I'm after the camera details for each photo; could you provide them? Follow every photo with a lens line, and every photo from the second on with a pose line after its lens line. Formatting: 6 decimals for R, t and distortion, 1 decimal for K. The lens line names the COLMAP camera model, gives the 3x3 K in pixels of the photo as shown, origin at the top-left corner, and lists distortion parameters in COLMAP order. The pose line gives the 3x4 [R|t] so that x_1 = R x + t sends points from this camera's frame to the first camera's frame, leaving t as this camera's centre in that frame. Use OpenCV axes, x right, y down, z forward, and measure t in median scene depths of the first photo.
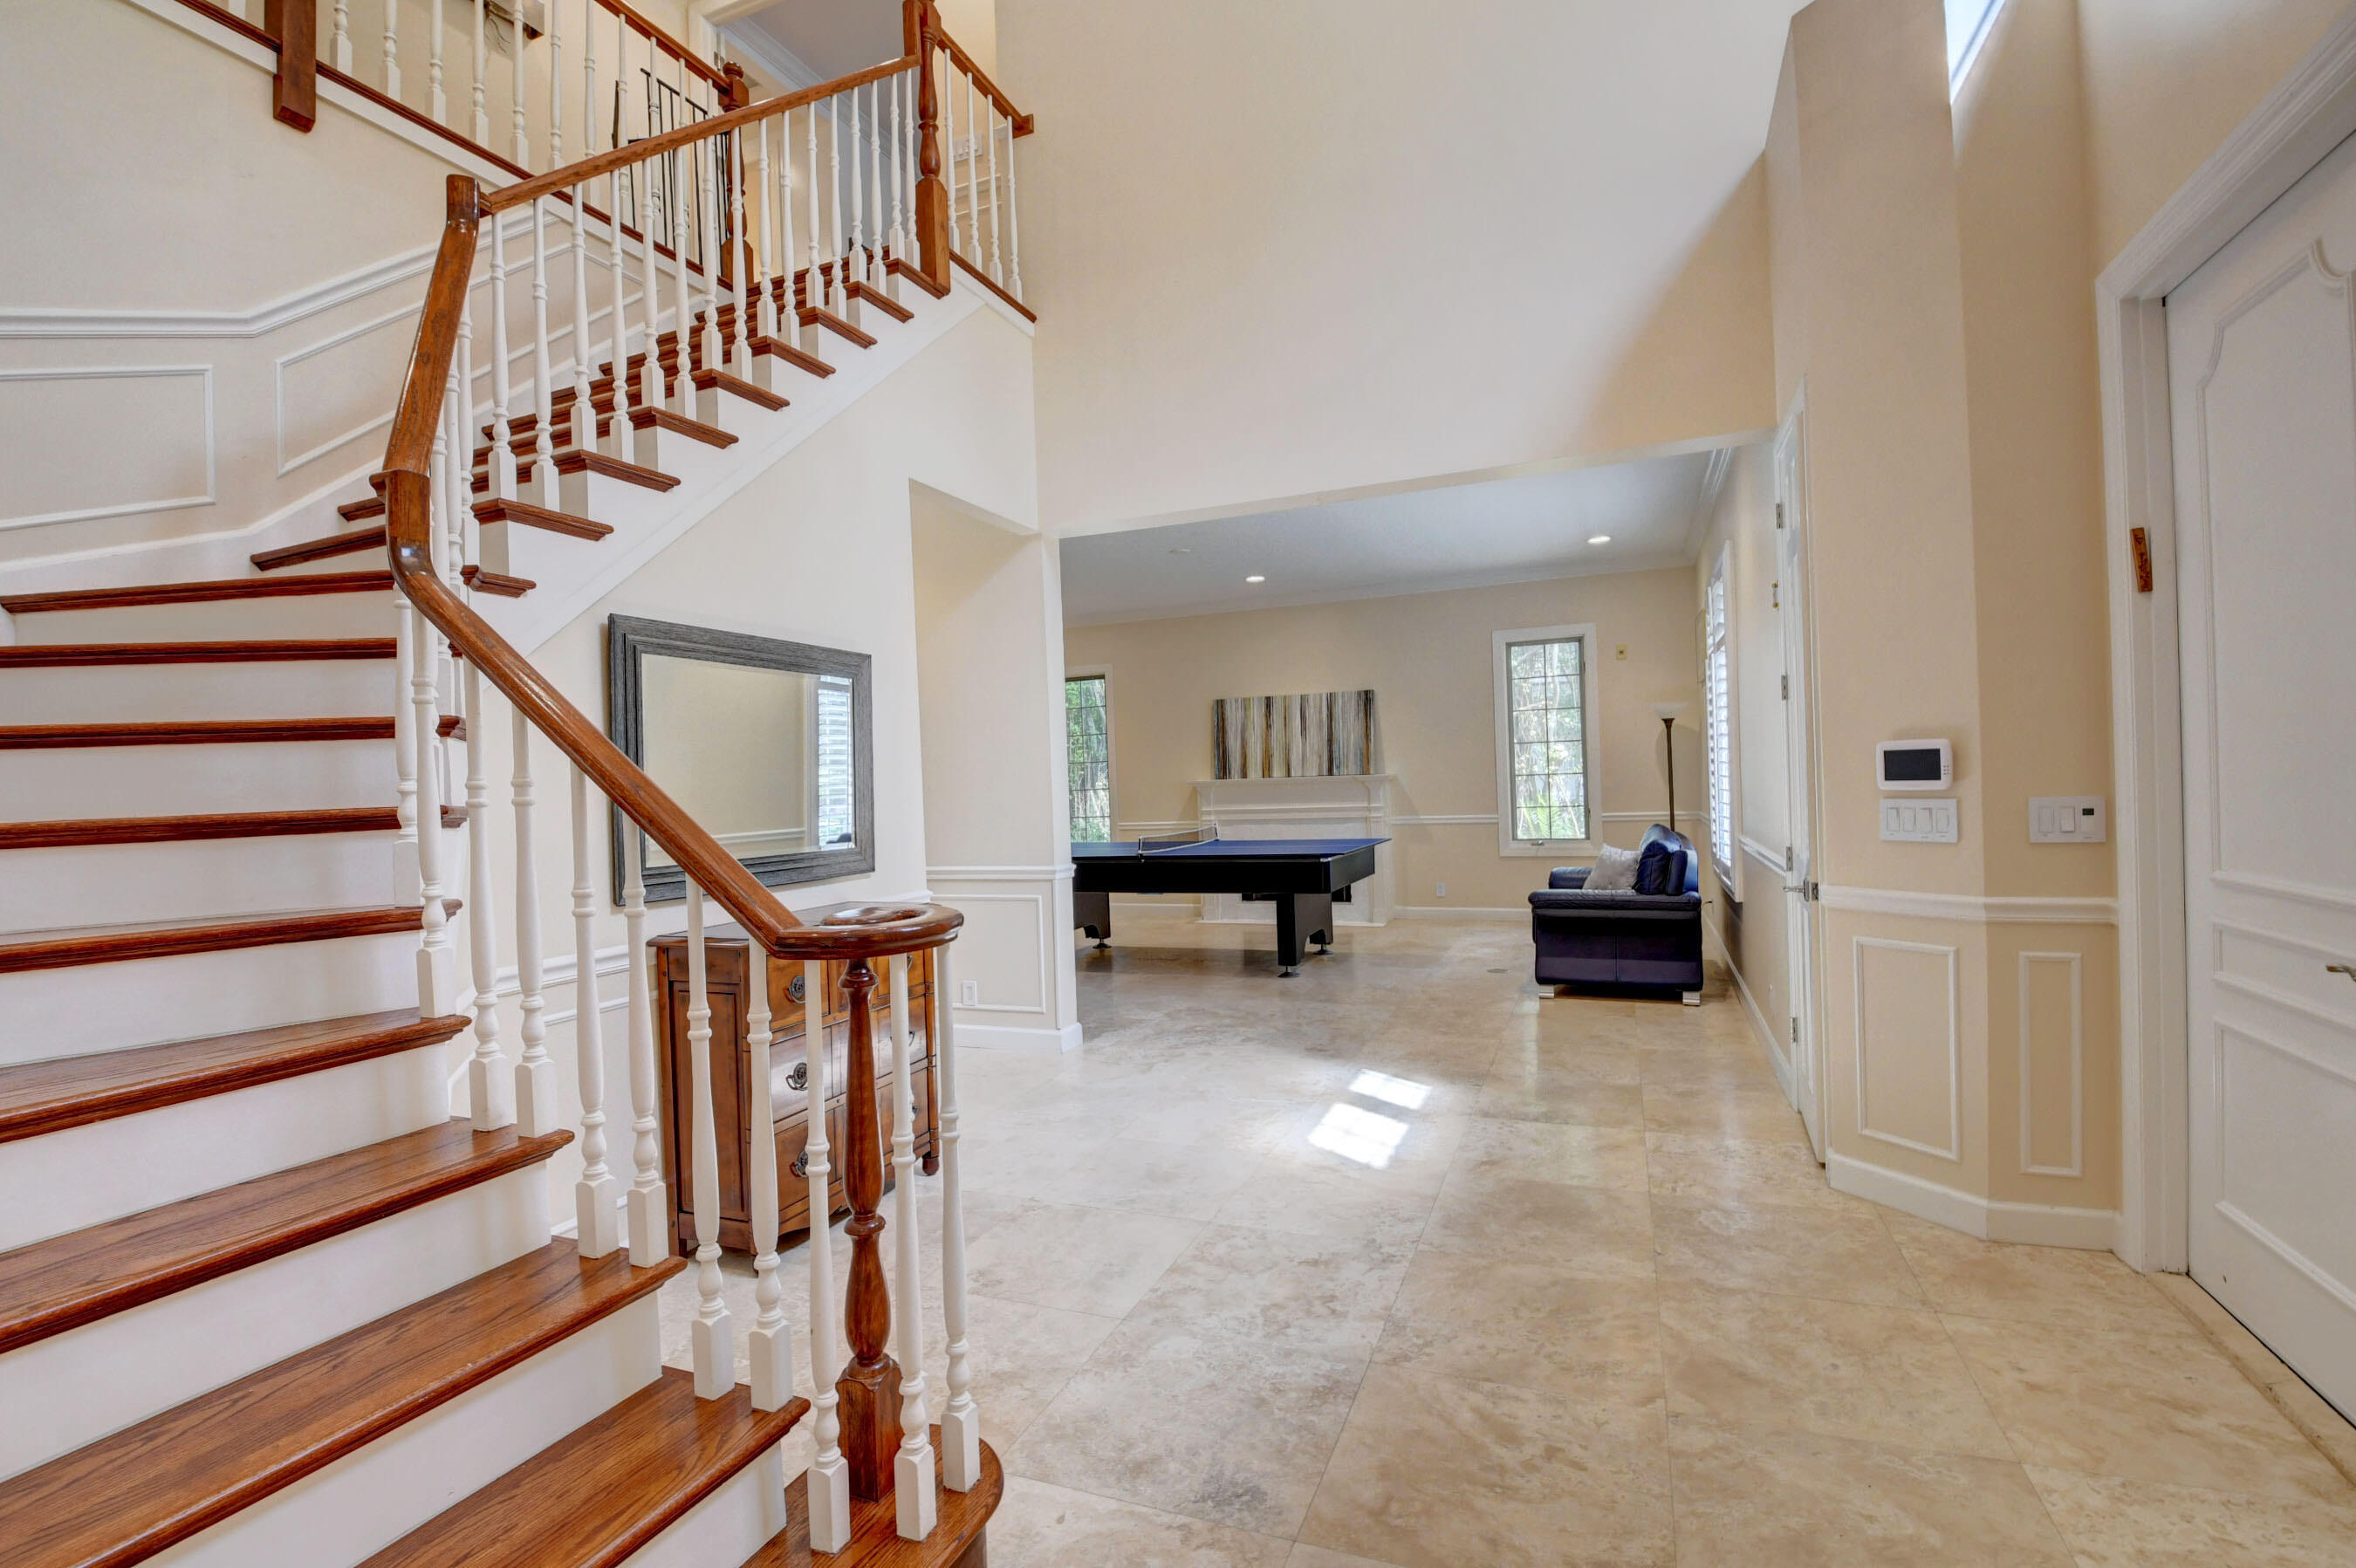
lens RADIAL K [[1085.0, 0, 1178.6], [0, 1085.0, 789.7], [0, 0, 1]] dist [0.024072, -0.033953]
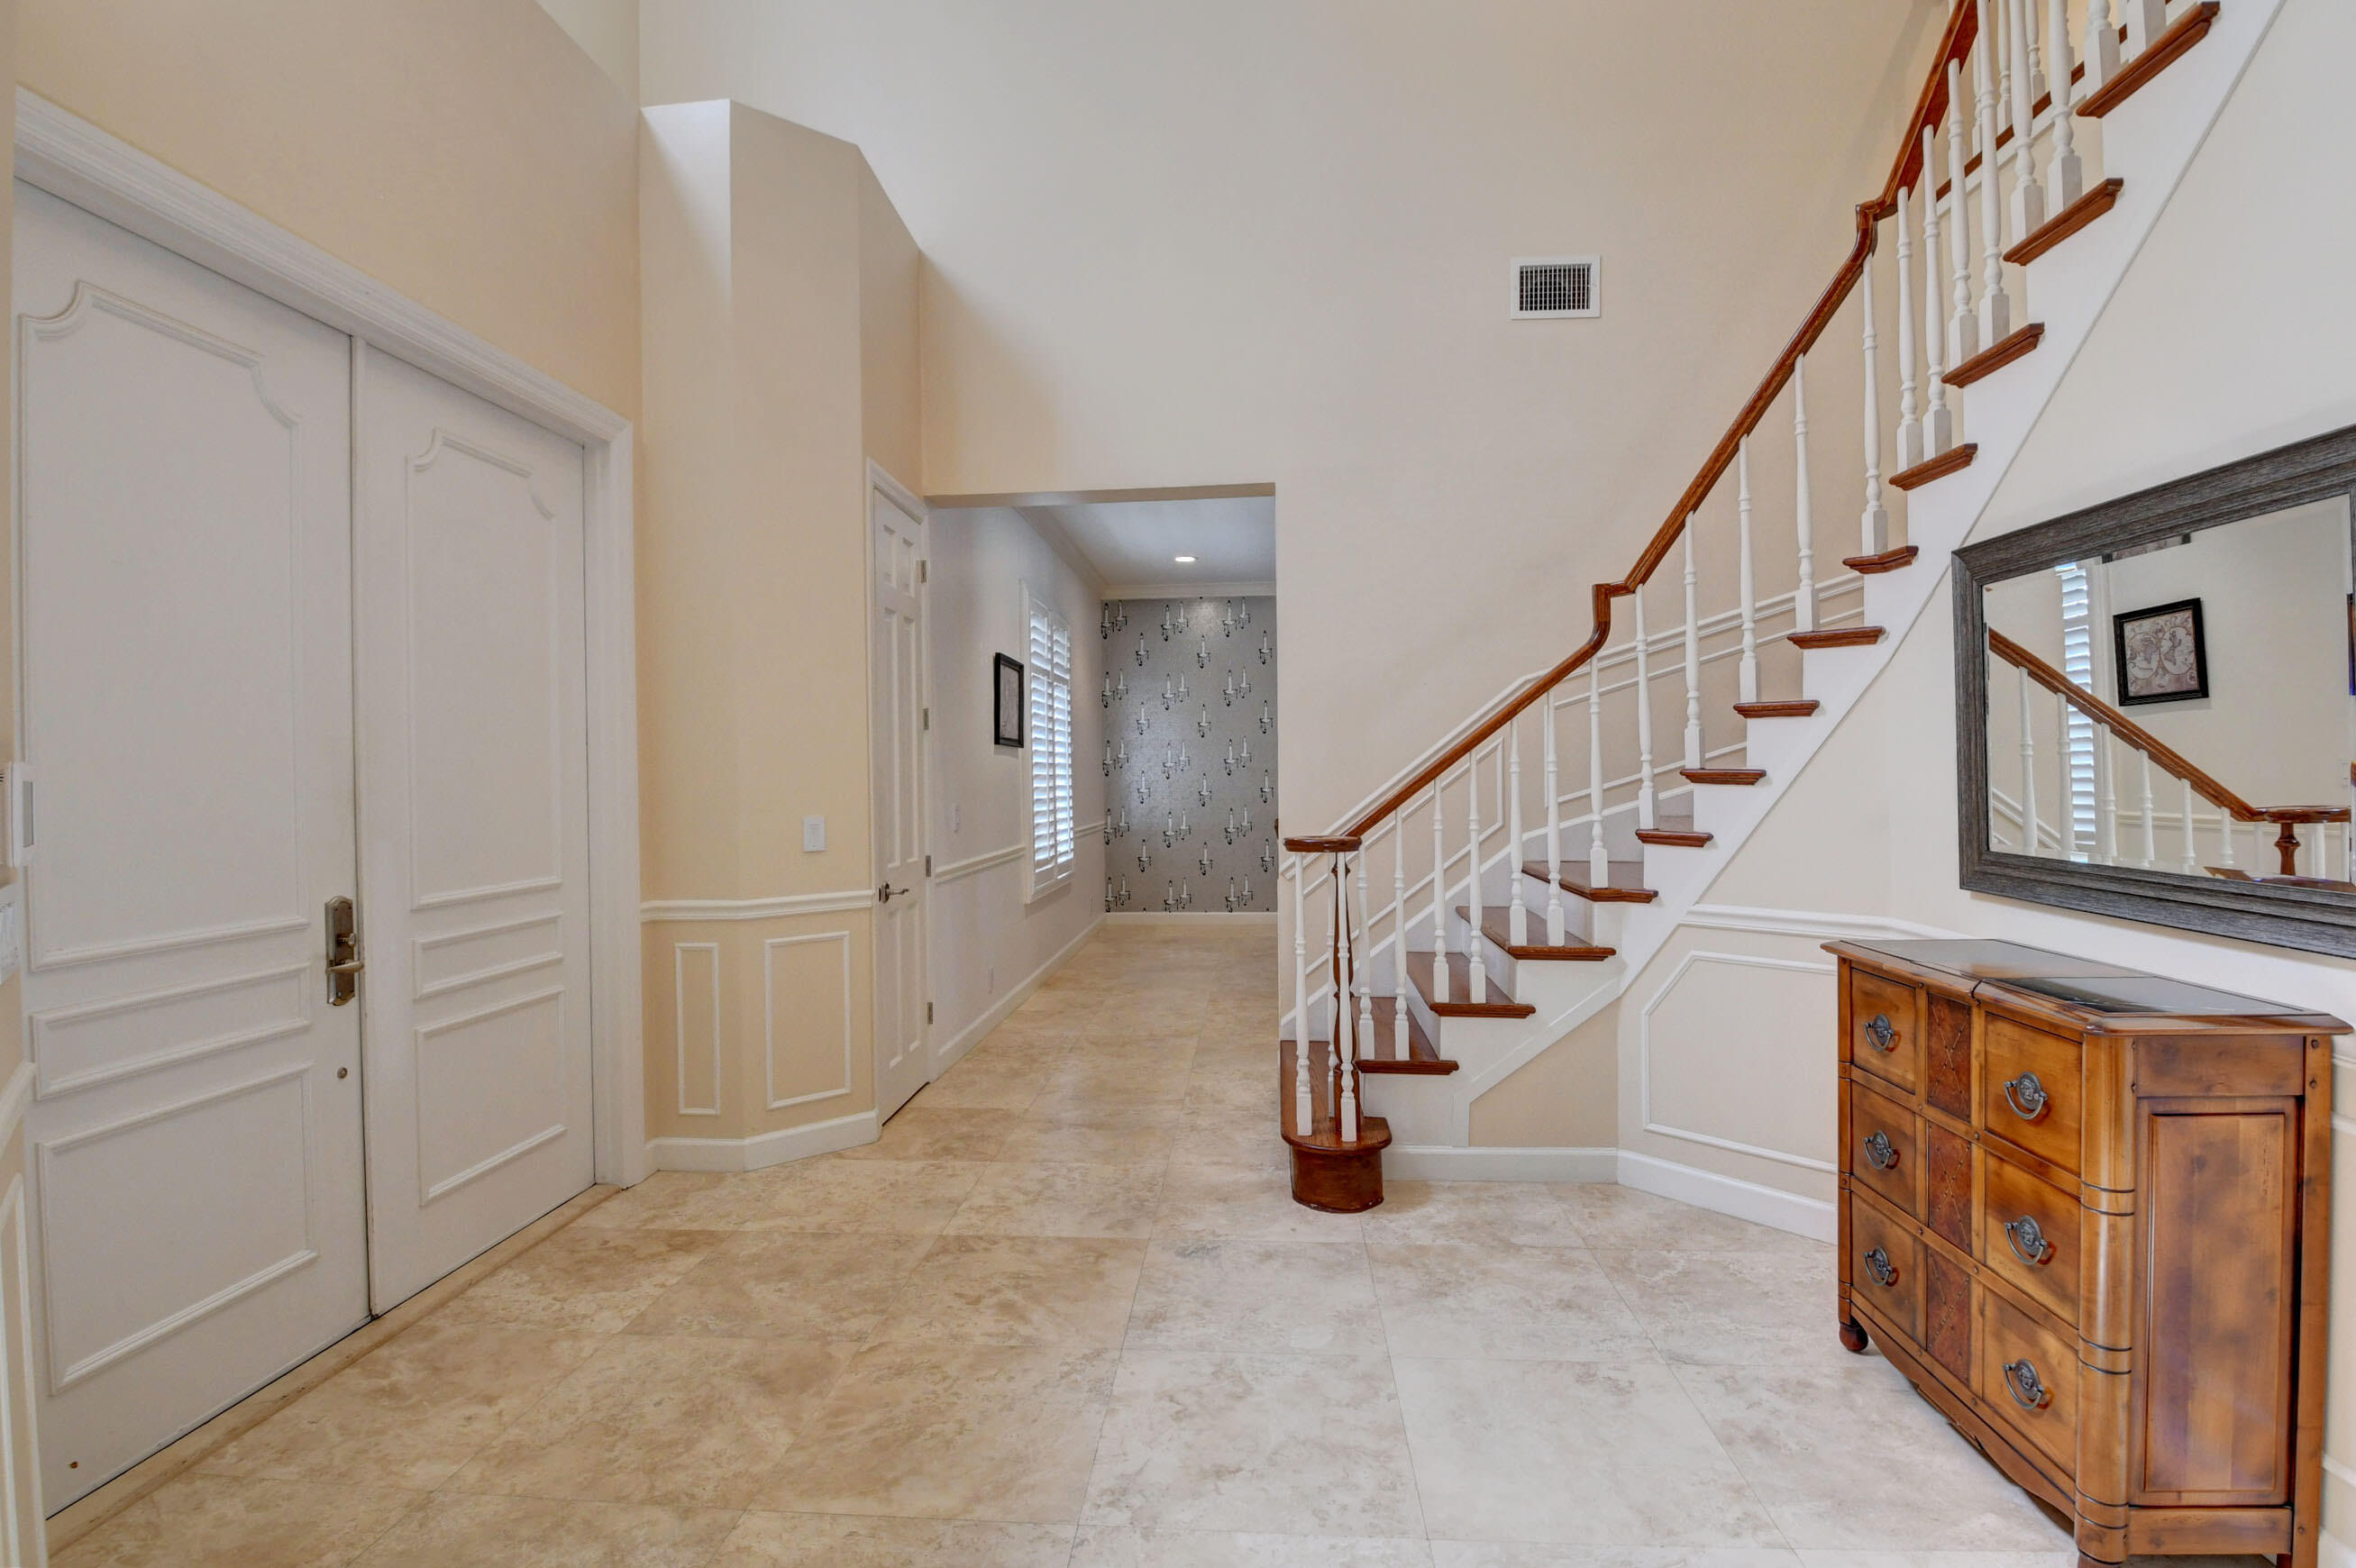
lens RADIAL K [[1085.0, 0, 1178.6], [0, 1085.0, 789.7], [0, 0, 1]] dist [0.024072, -0.033953]
pose [[-0.951448, 0.053990, -0.303037, 0.413436], [0.045201, 0.998331, 0.035949, -0.037082], [0.304472, 0.020506, -0.952300, 2.013657]]
